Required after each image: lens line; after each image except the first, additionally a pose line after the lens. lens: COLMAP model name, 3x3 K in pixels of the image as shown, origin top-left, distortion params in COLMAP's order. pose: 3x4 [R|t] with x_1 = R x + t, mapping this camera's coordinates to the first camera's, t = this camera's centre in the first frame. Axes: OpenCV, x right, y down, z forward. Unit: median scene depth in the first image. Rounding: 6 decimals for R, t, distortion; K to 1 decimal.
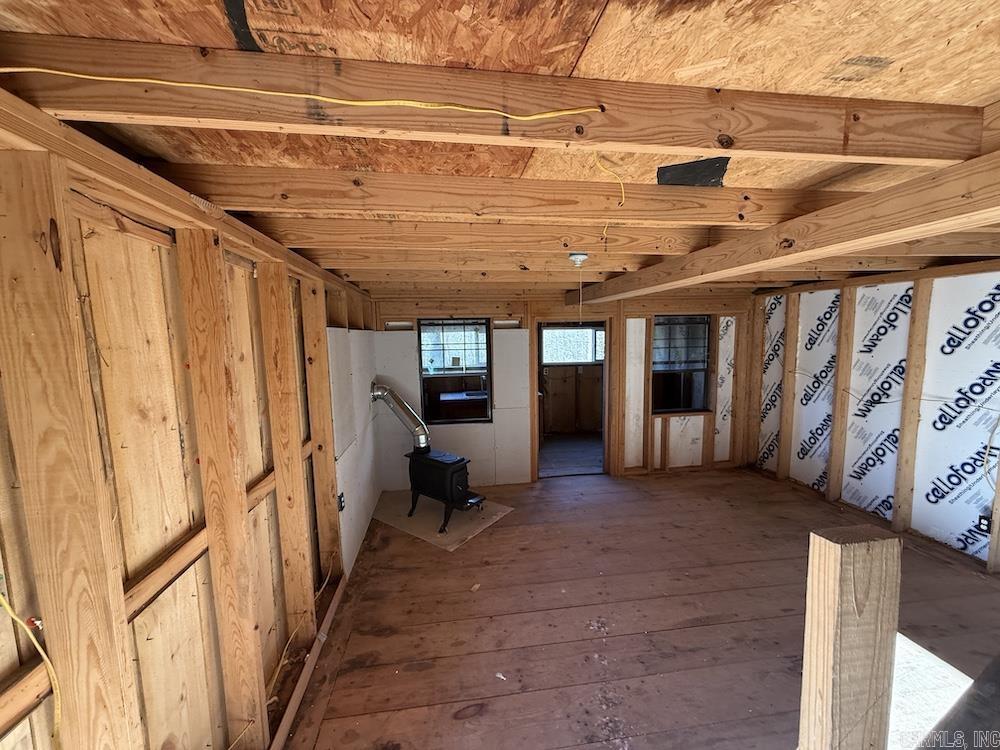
lens RADIAL K [[395.9, 0, 494.5], [0, 395.9, 375.8], [0, 0, 1]] dist [0.000441, -0.000439]
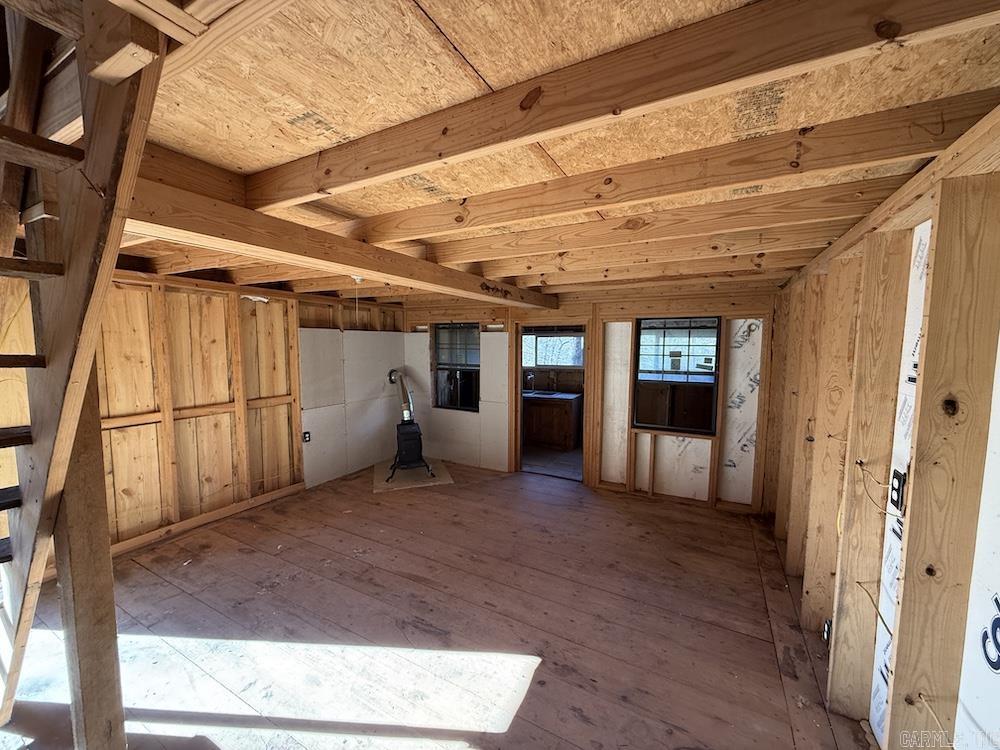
lens RADIAL K [[395.9, 0, 498.2], [0, 395.9, 375.8], [0, 0, 1]] dist [0.000441, -0.000439]
pose [[0.808652, 0.071044, -0.583982, 0.741622], [-0.083122, 0.996521, 0.006131, -0.001295], [0.582385, 0.043584, 0.811744, 0.090672]]
